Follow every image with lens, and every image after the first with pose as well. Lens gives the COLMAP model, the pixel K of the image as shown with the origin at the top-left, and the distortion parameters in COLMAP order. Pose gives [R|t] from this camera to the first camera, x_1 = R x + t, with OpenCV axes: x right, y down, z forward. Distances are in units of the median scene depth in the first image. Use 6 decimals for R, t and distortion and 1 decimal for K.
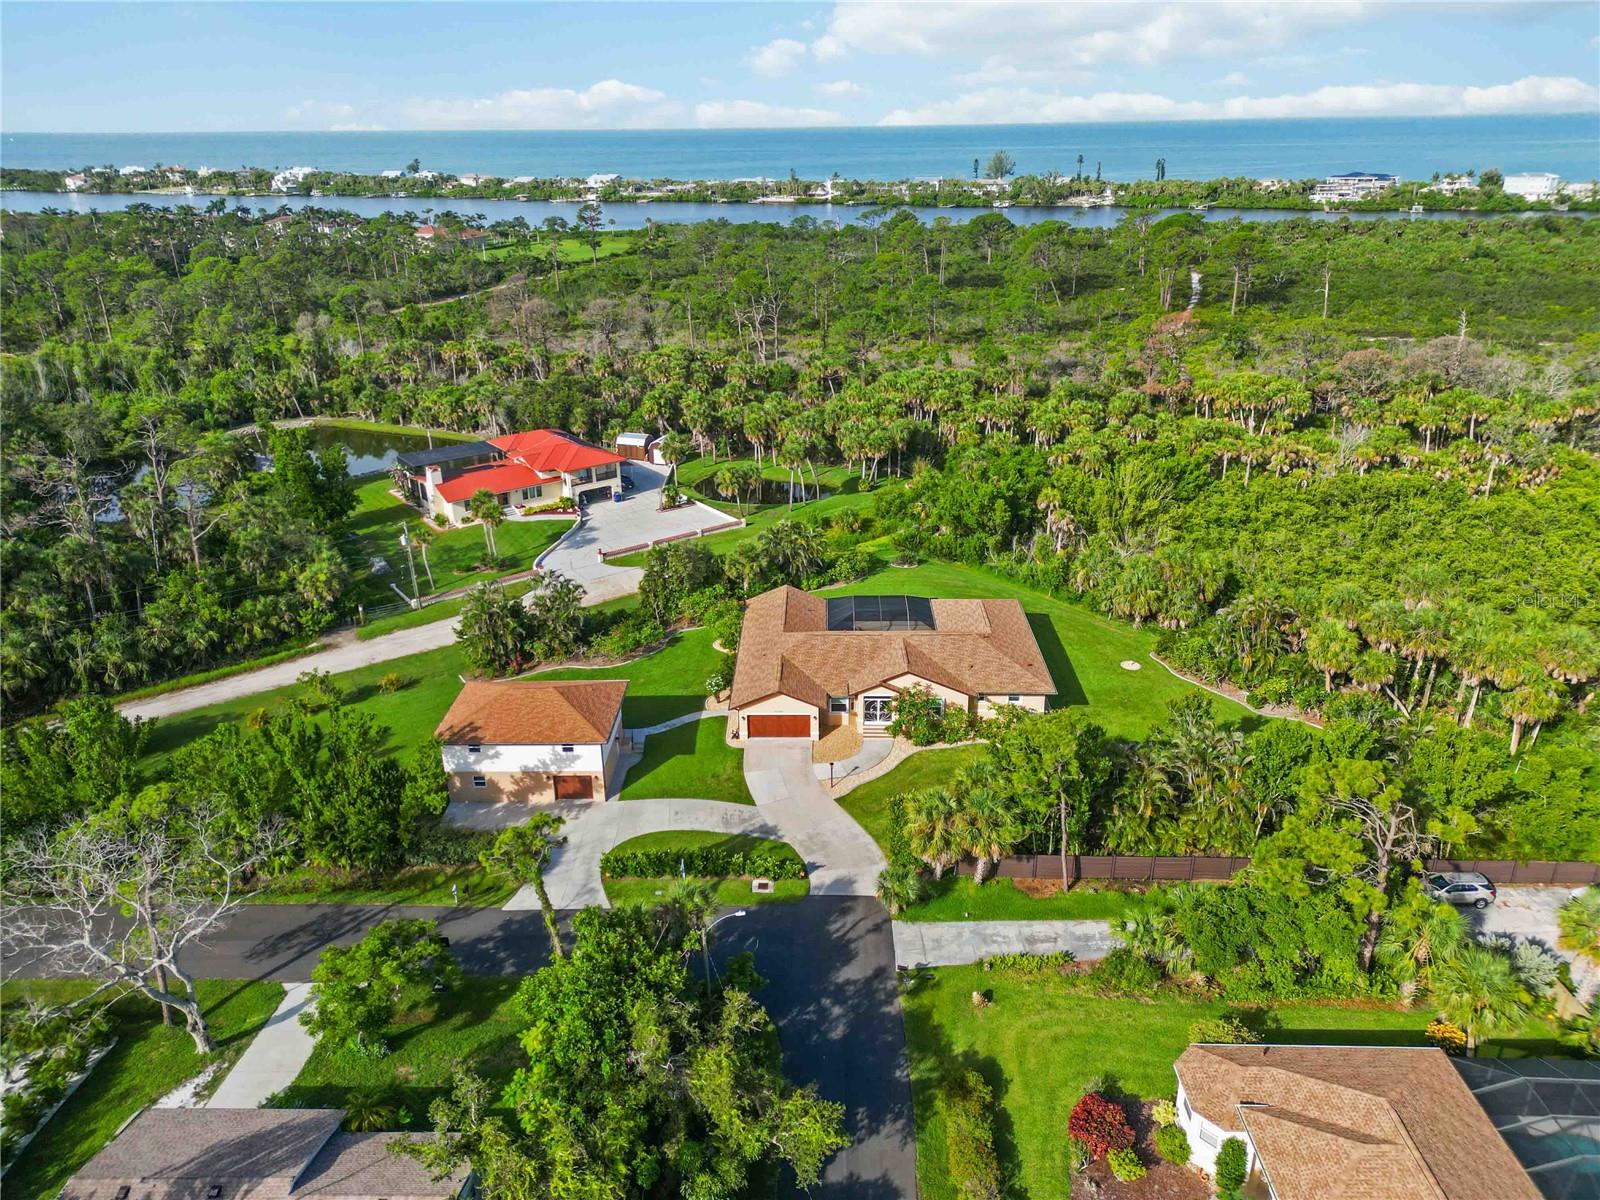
lens RADIAL K [[1115.8, 0, 800.2], [0, 1115.8, 595.7], [0, 0, 1]] dist [0.072147, -0.069346]
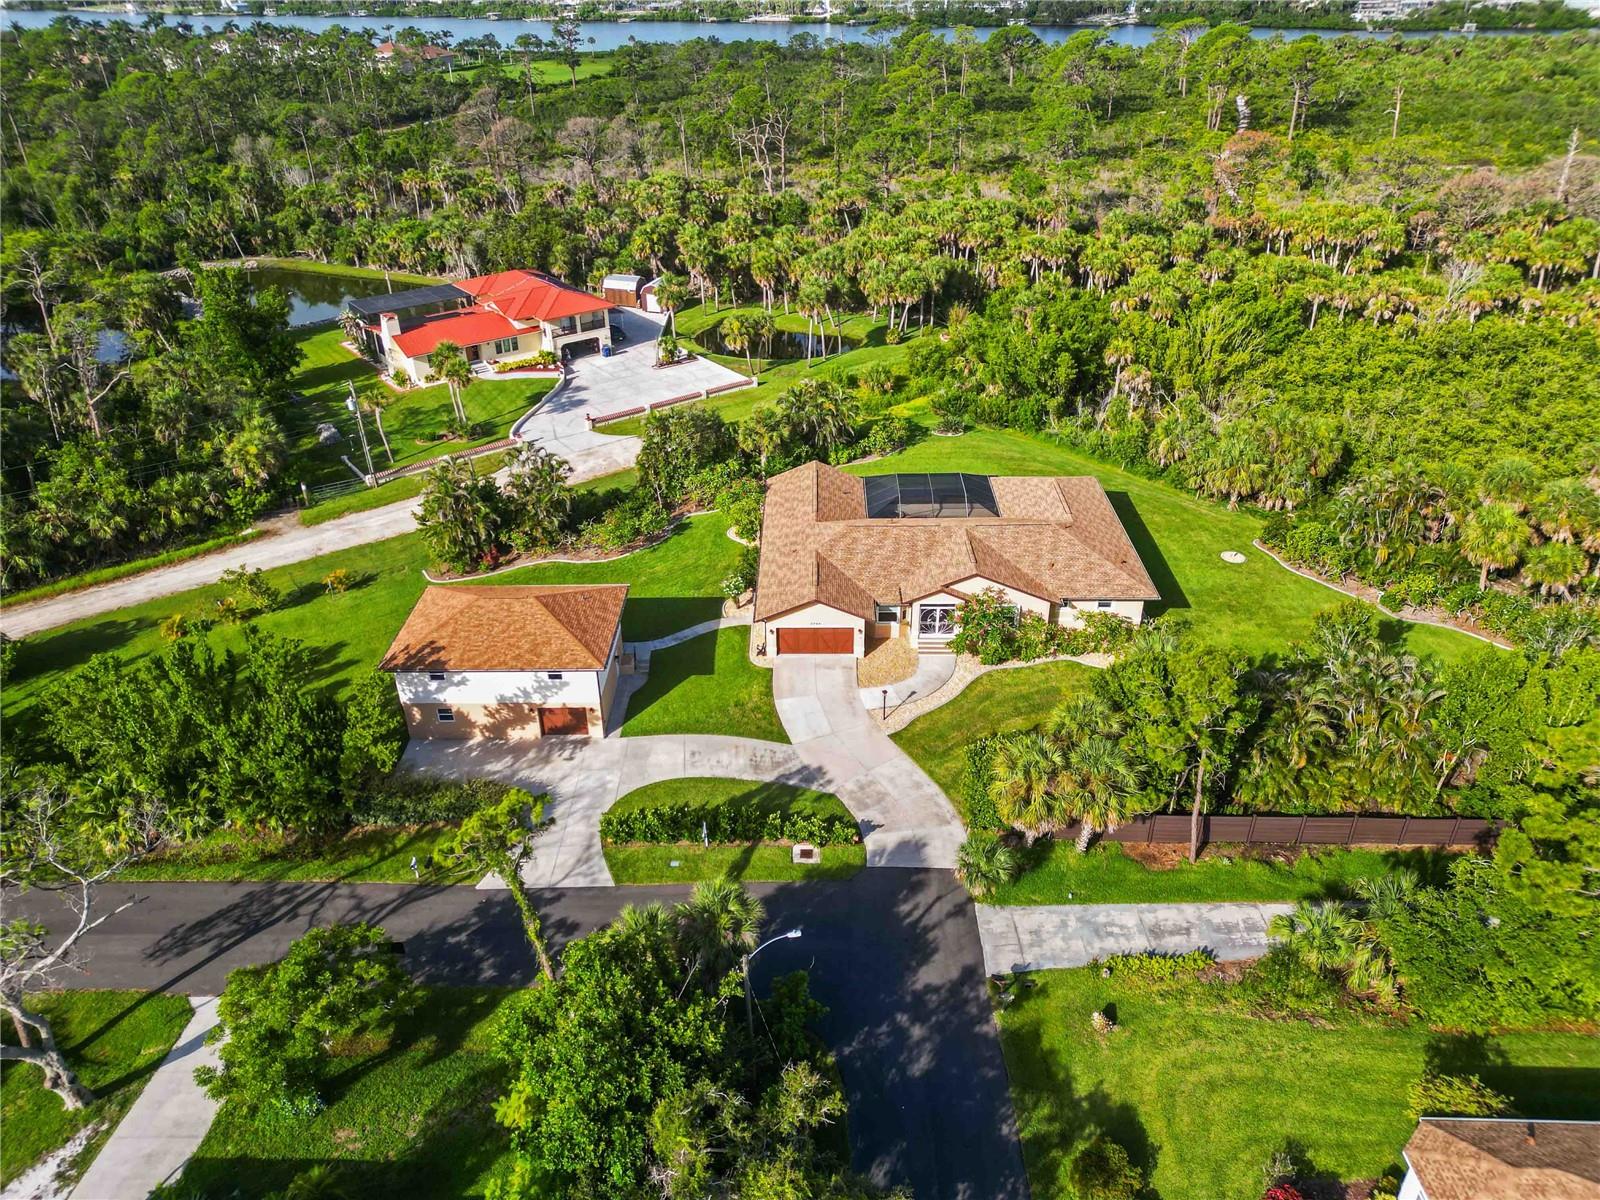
lens RADIAL K [[1115.8, 0, 799.6], [0, 1115.8, 597.5], [0, 0, 1]] dist [0.072147, -0.069346]
pose [[0.999977, -0.002696, 0.006246, -0.028556], [0.001871, 0.991703, 0.128535, -0.014701], [-0.006540, -0.128520, 0.991685, 0.161408]]
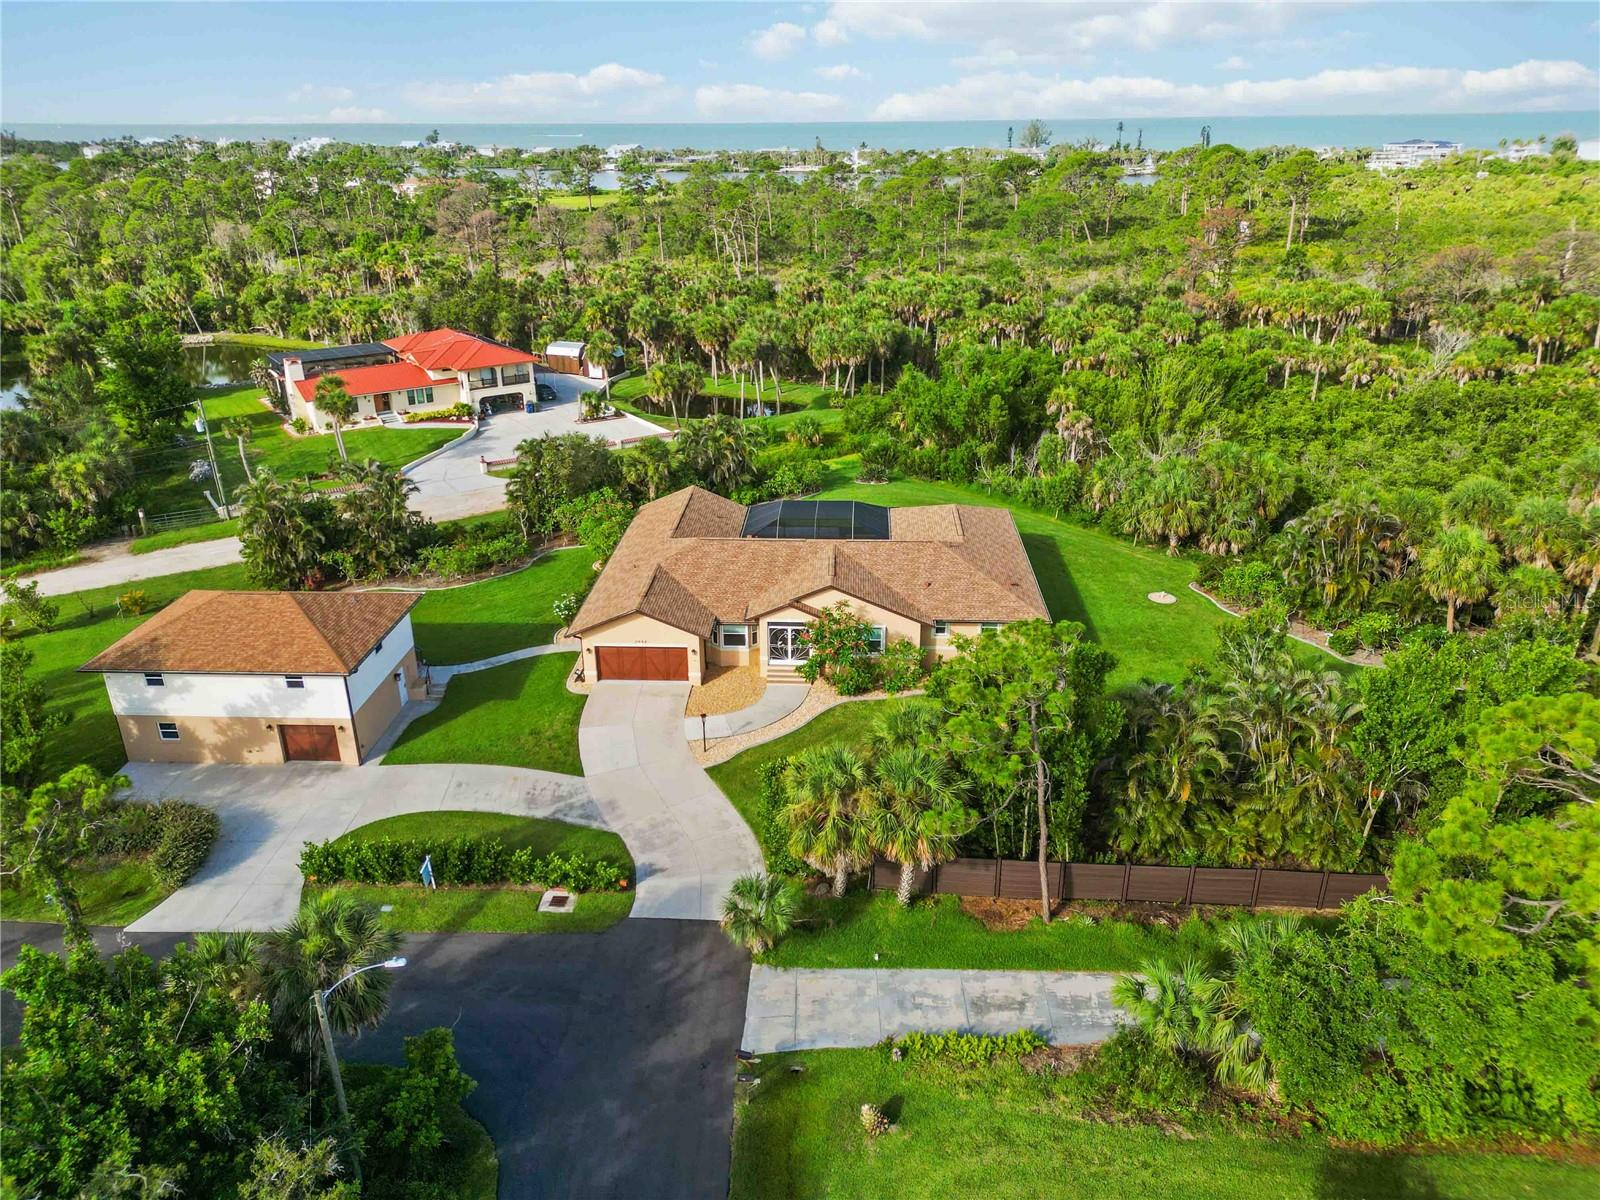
lens RADIAL K [[1115.8, 0, 799.8], [0, 1115.8, 595.3], [0, 0, 1]] dist [0.072147, -0.069346]
pose [[0.999460, 0.016876, -0.028180, 0.077349], [-0.016792, 0.999854, 0.003221, 0.057483], [0.028230, -0.002746, 0.999598, 0.256536]]
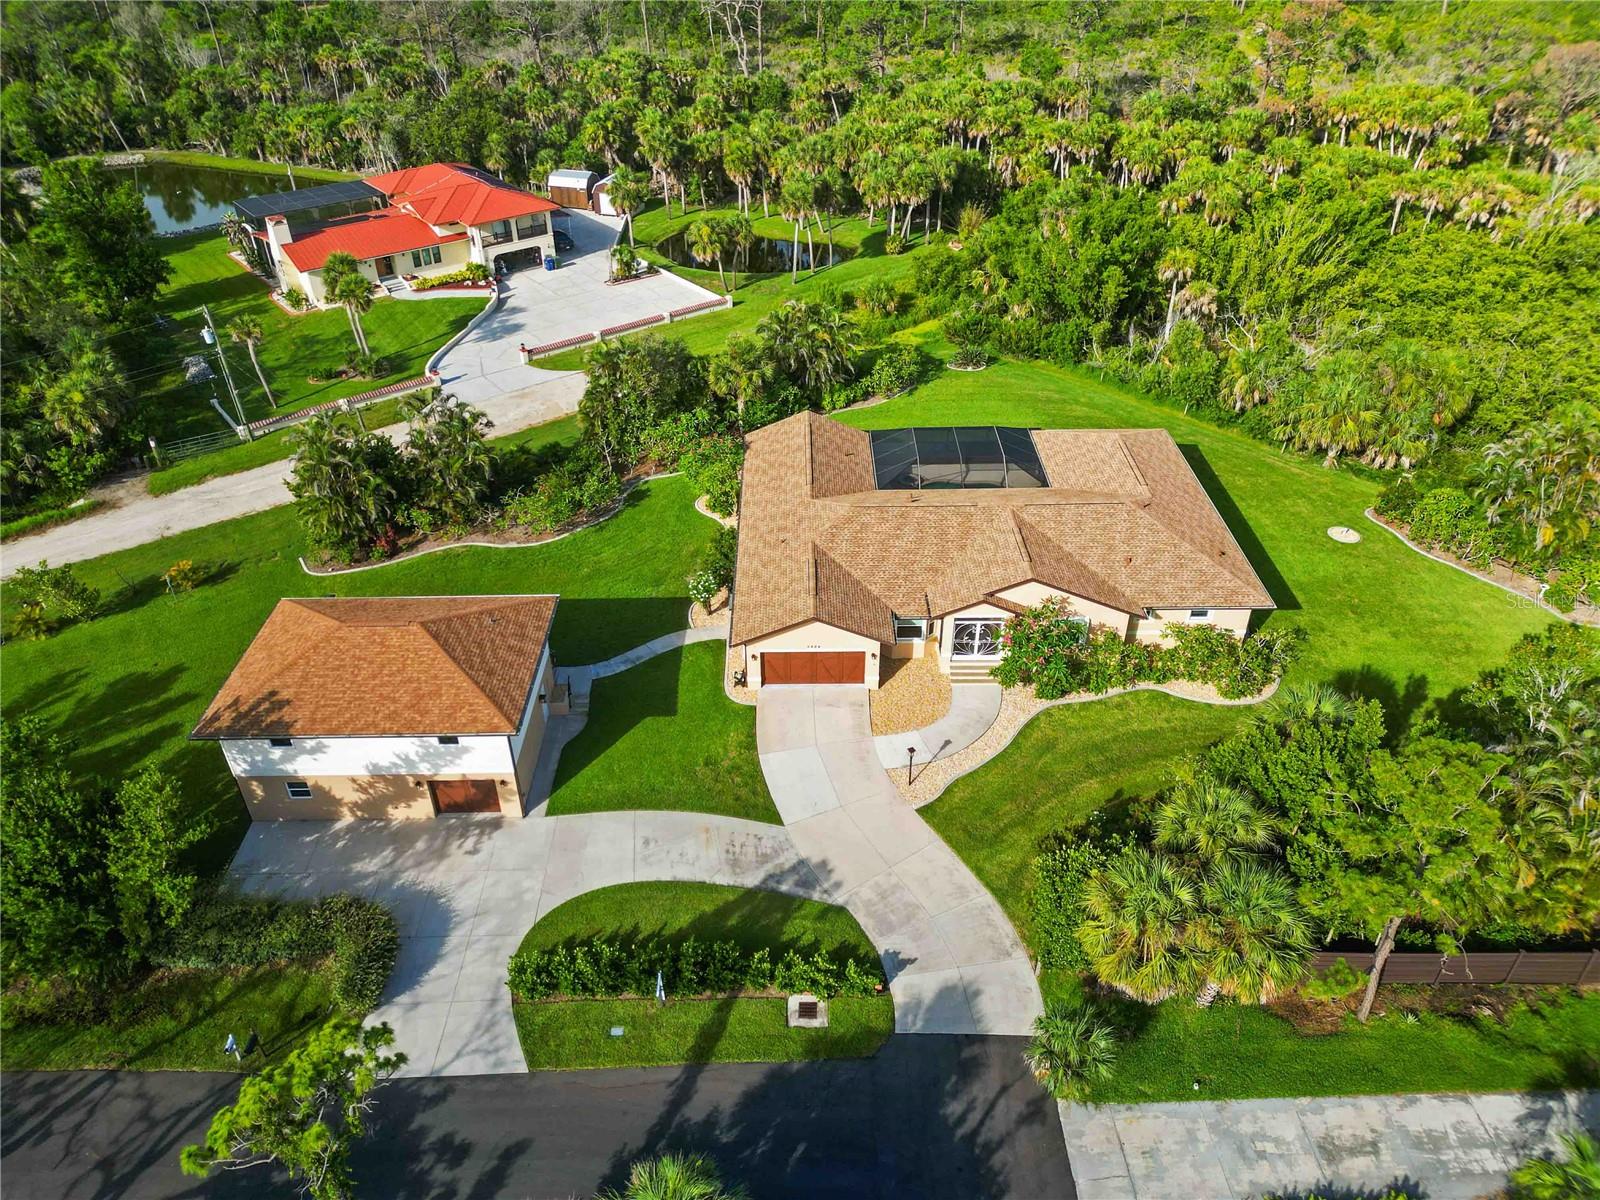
lens RADIAL K [[1115.8, 0, 798.7], [0, 1115.8, 597.3], [0, 0, 1]] dist [0.072147, -0.069346]
pose [[0.999668, -0.010284, 0.023604, -0.032714], [0.005230, 0.978760, 0.204943, -0.034975], [-0.025210, -0.204752, 0.978489, 0.337543]]
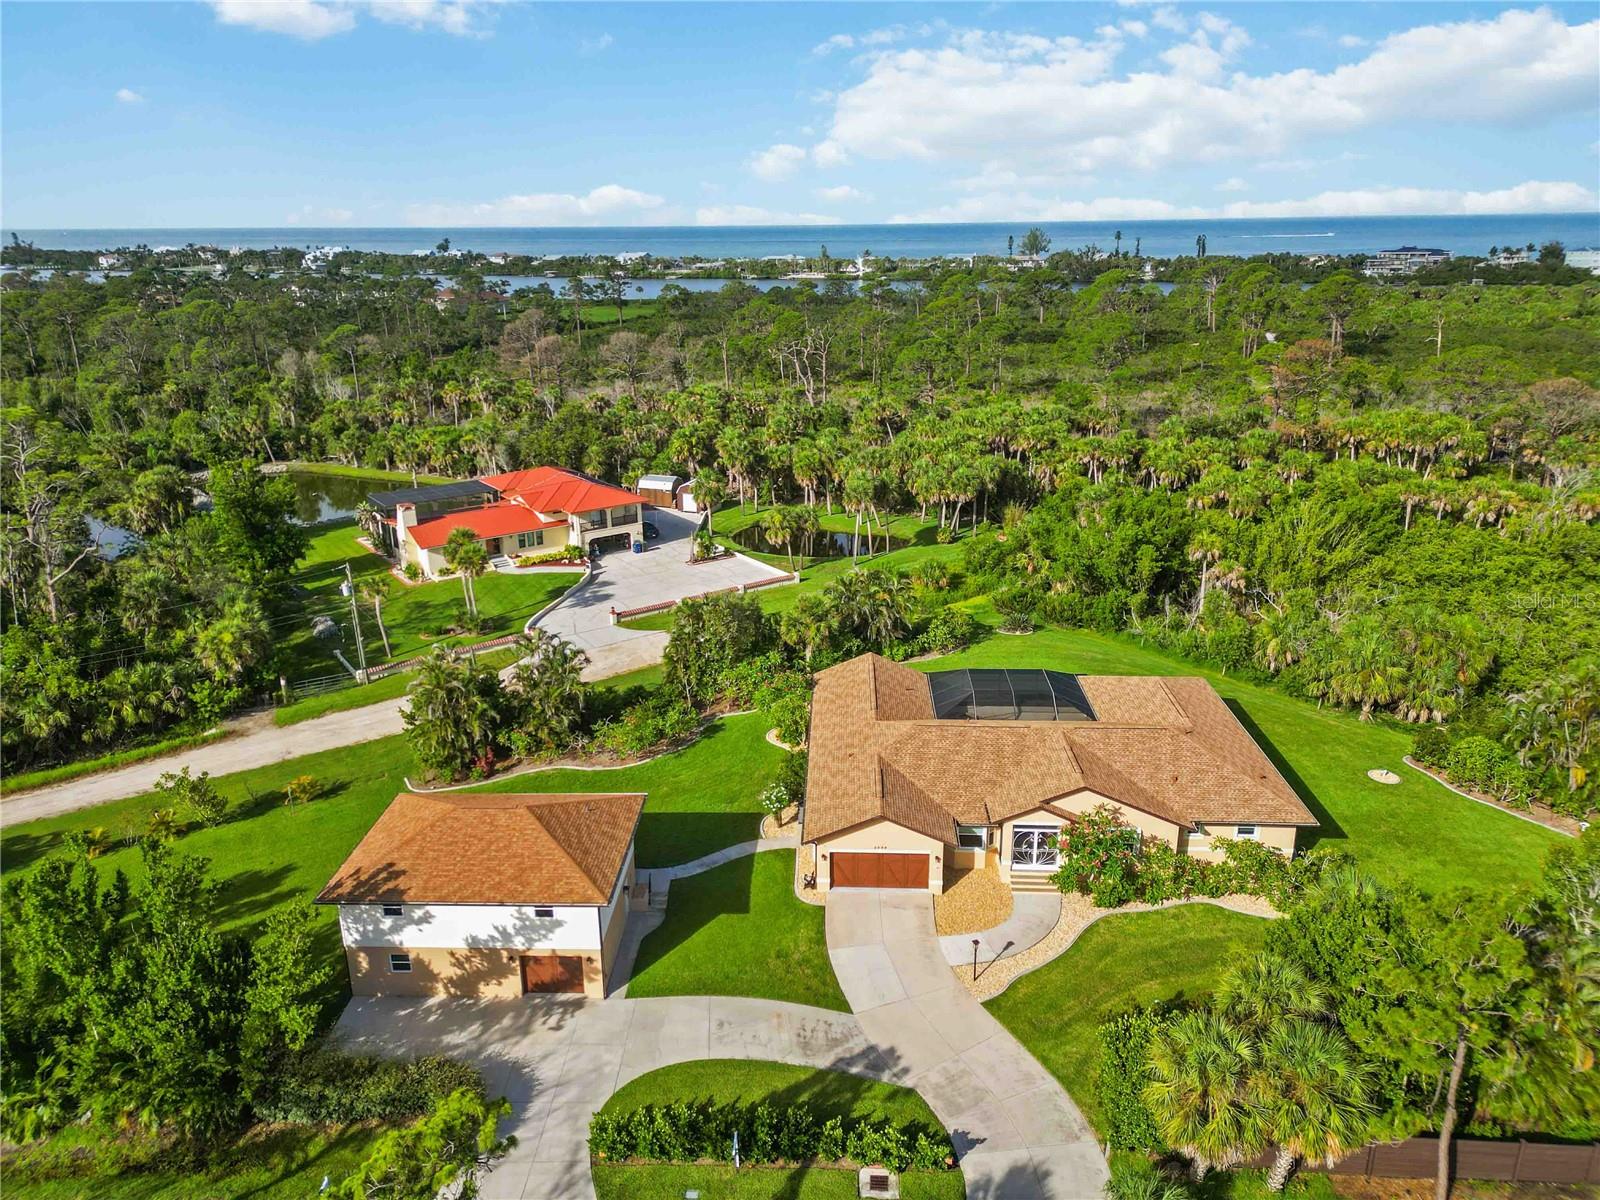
lens RADIAL K [[1115.8, 0, 798.6], [0, 1115.8, 594.9], [0, 0, 1]] dist [0.072147, -0.069346]
pose [[0.999766, 0.008723, -0.019786, -0.043436], [-0.010205, 0.997051, -0.076061, 0.007565], [0.019064, 0.076245, 0.996907, 0.280706]]
